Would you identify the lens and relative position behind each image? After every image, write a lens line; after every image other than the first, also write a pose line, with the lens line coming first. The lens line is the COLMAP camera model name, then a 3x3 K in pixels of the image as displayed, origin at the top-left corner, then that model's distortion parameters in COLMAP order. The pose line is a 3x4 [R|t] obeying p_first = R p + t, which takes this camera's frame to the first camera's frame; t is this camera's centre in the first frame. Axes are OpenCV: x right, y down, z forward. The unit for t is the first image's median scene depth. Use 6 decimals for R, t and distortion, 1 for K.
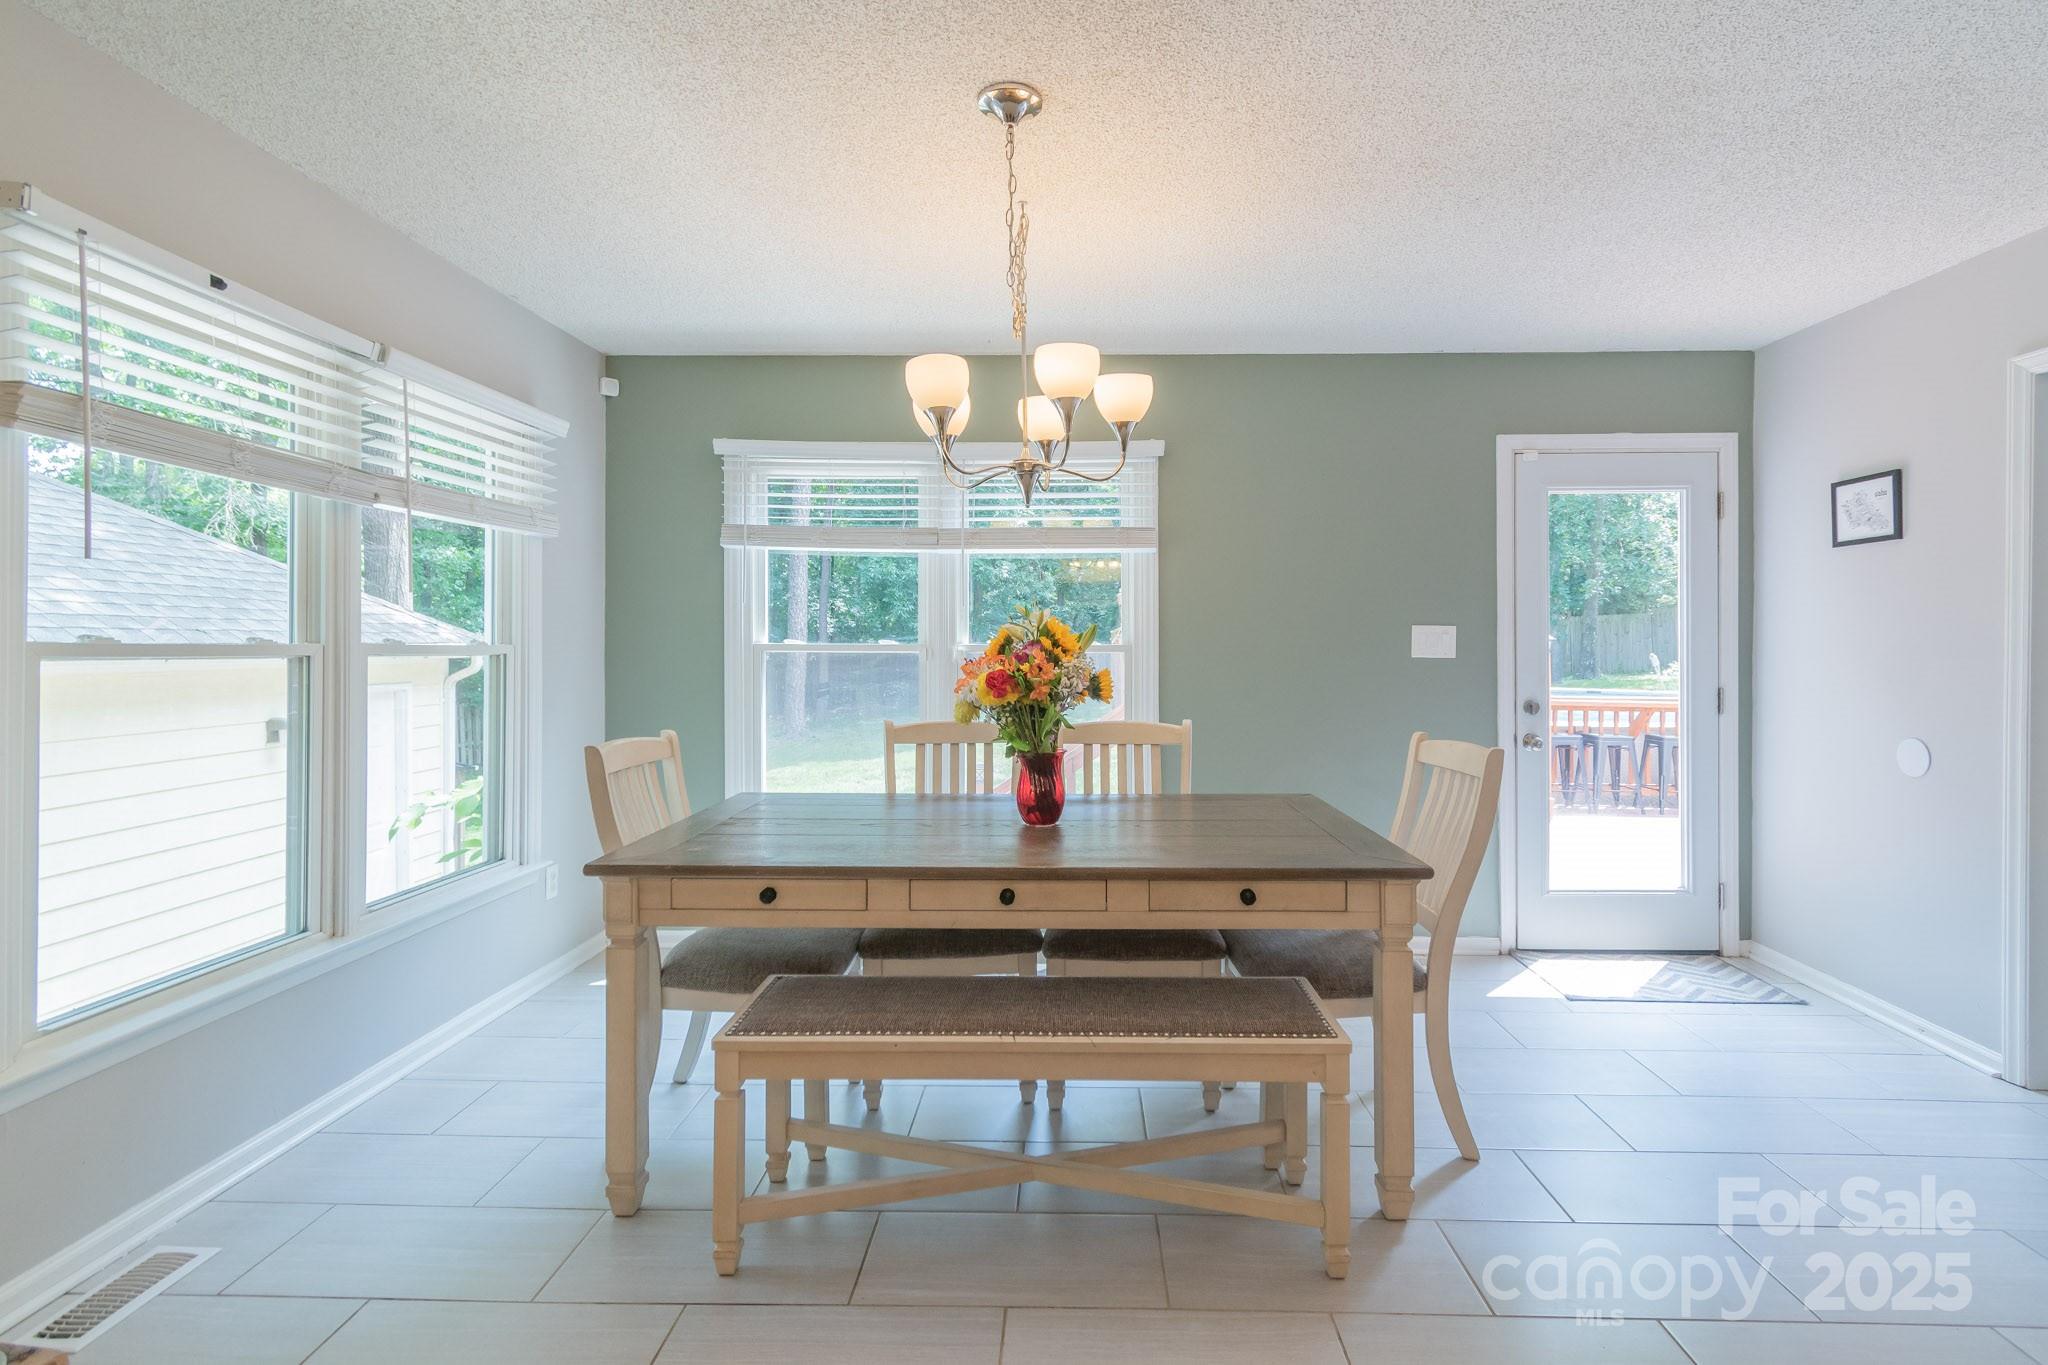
lens RADIAL K [[980.3, 0, 1051.4], [0, 980.3, 644.4], [0, 0, 1]] dist [-0.000793, -0.000849]
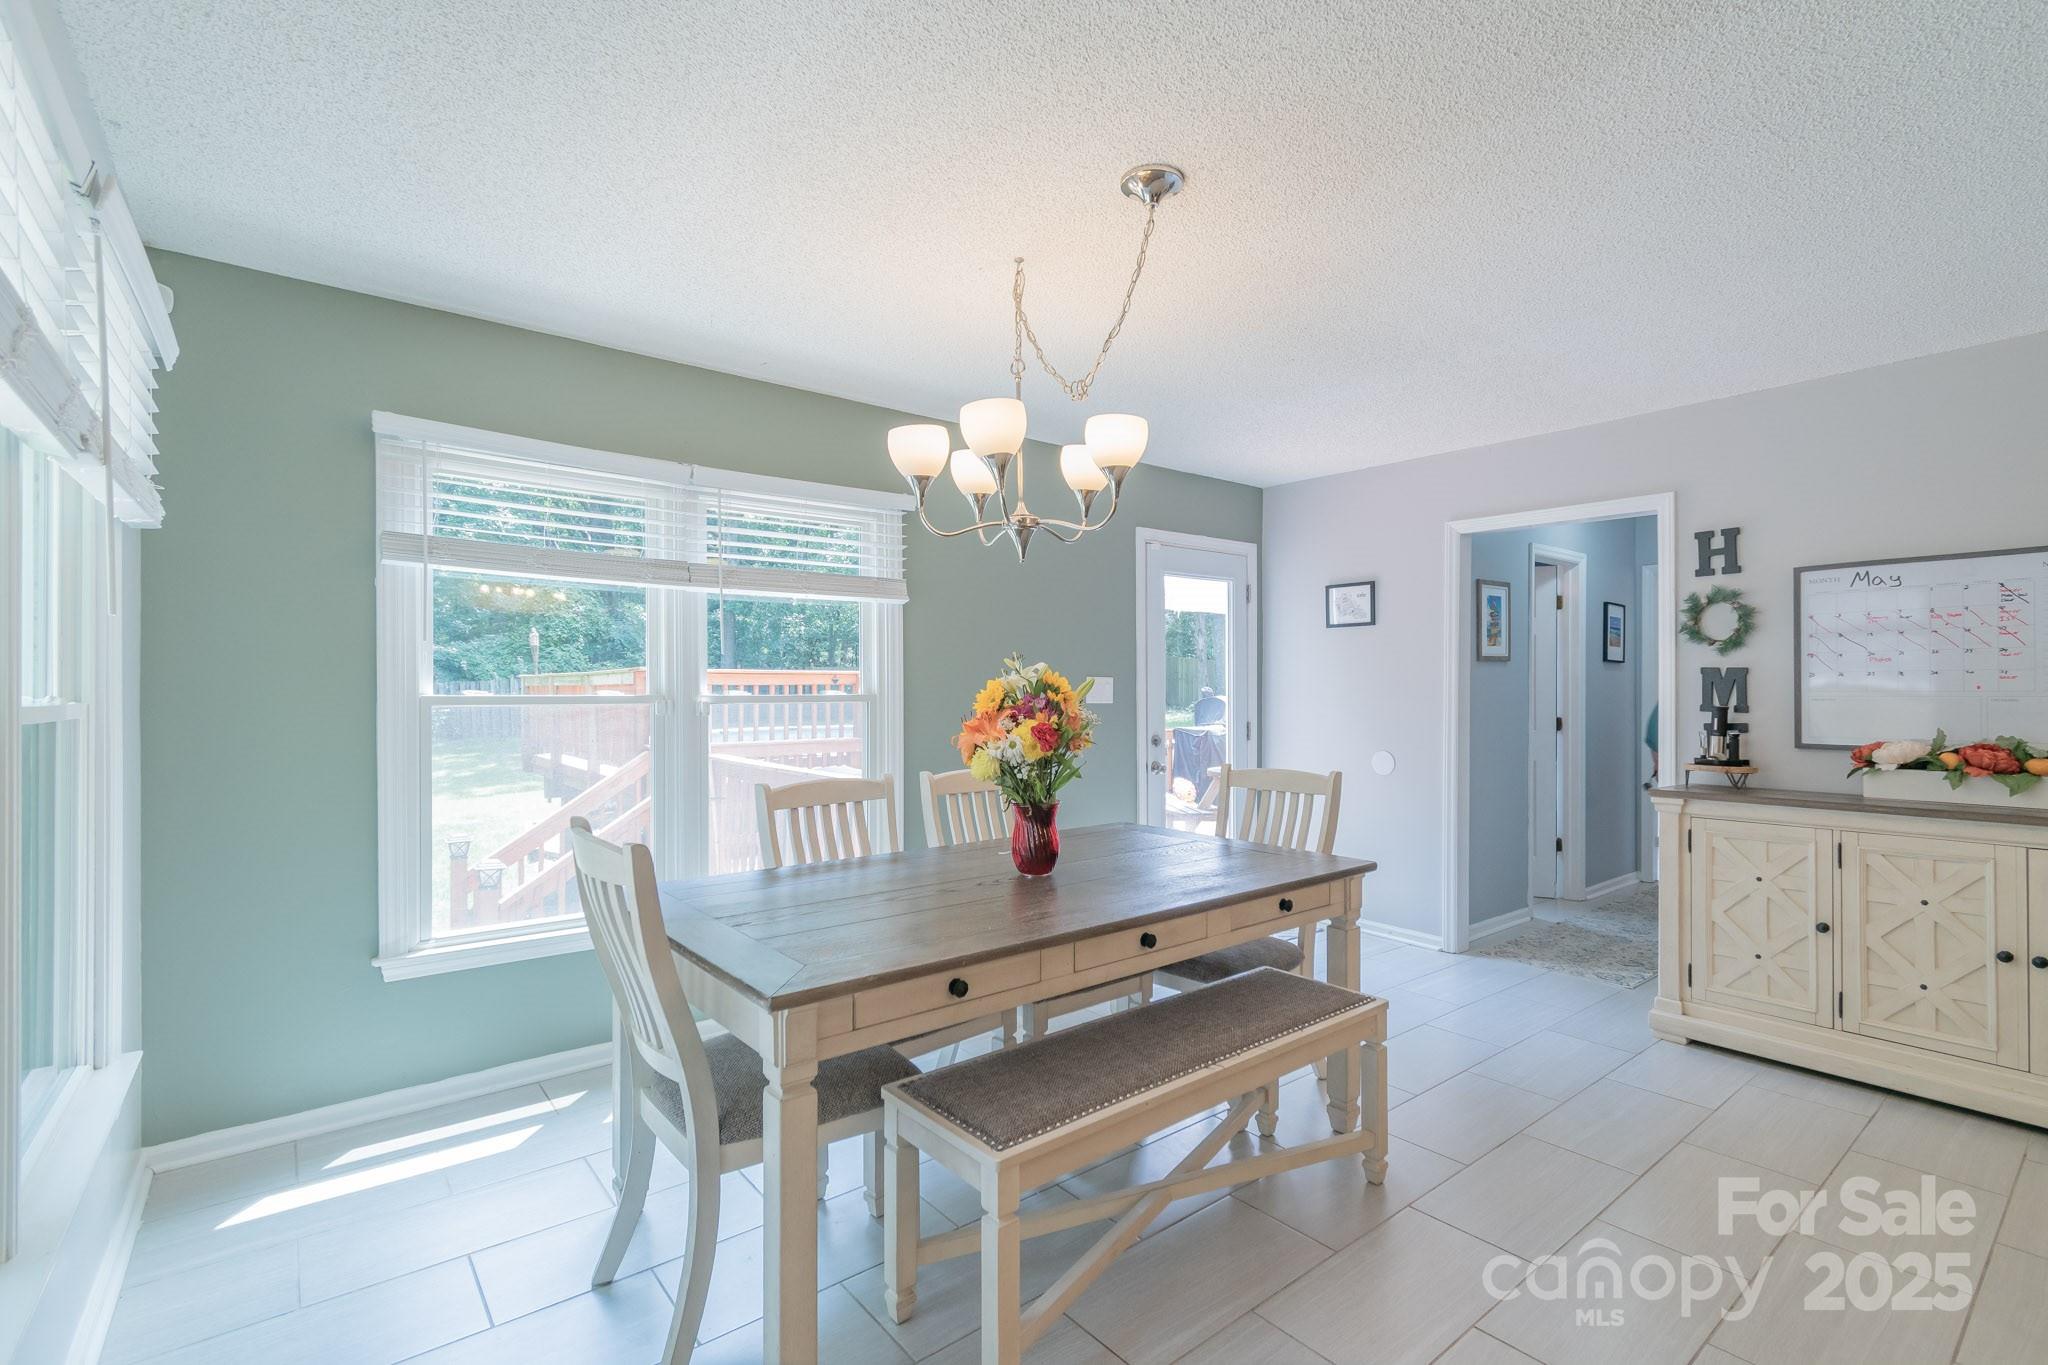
lens RADIAL K [[920.2, 0, 1025.3], [0, 920.2, 690.1], [0, 0, 1]] dist [0.001649, 0.000813]
pose [[0.767663, -0.003443, 0.640845, -0.488971], [0.000802, 0.999990, 0.004412, -0.009257], [-0.640854, -0.002873, 0.767658, 0.208297]]
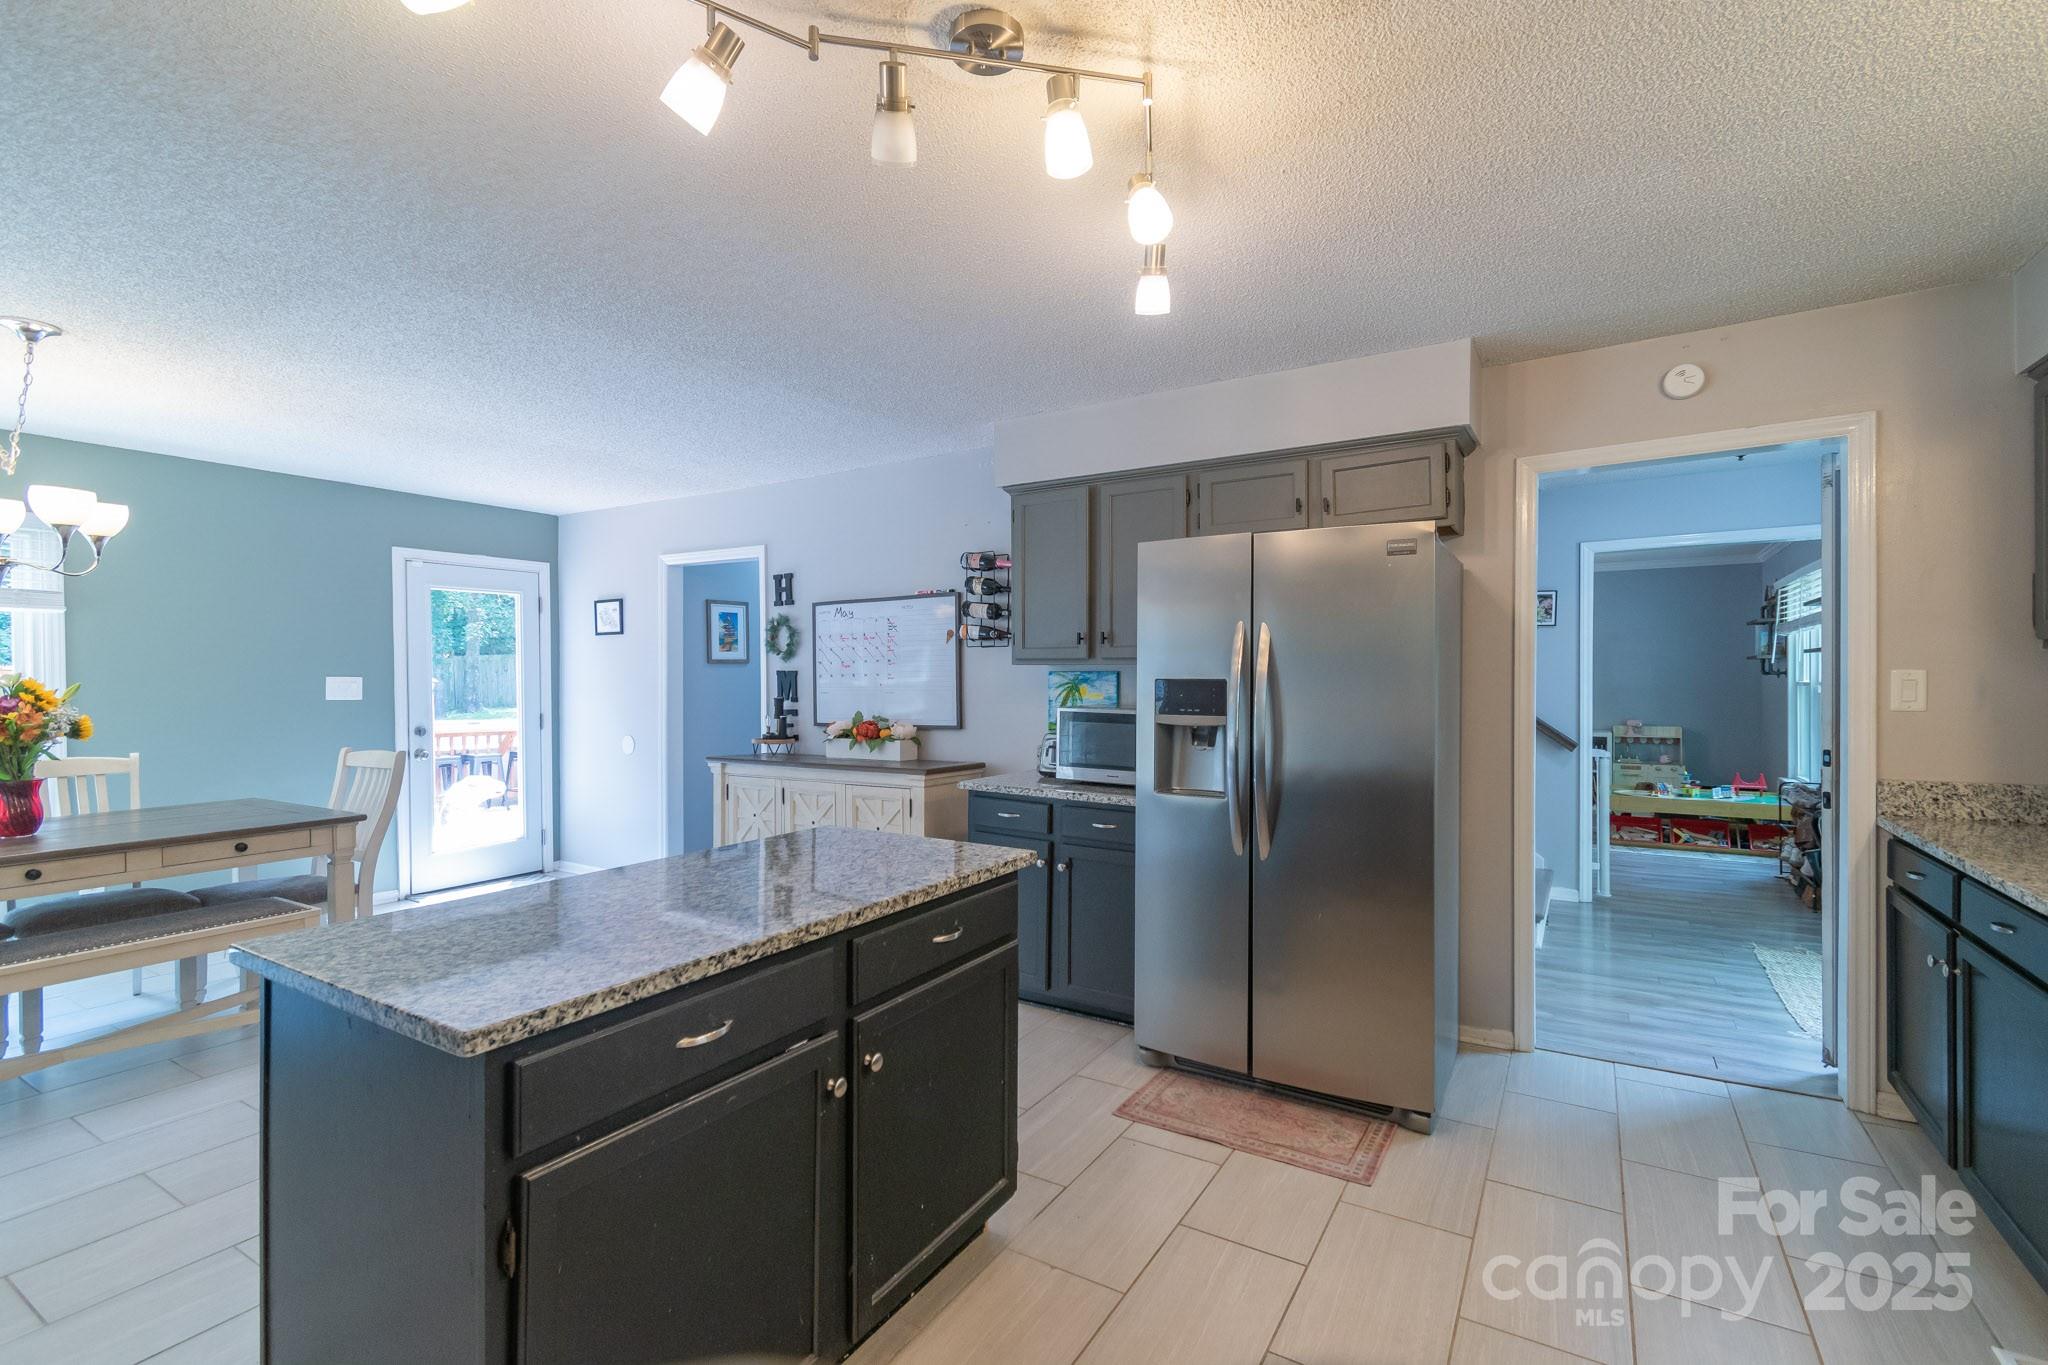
lens RADIAL K [[920.2, 0, 1025.3], [0, 920.2, 690.1], [0, 0, 1]] dist [0.001649, 0.000813]
pose [[0.505362, -0.014403, 0.862787, -0.300490], [0.004376, 0.999891, 0.014128, -0.017310], [-0.862896, -0.003365, 0.505370, -0.597152]]
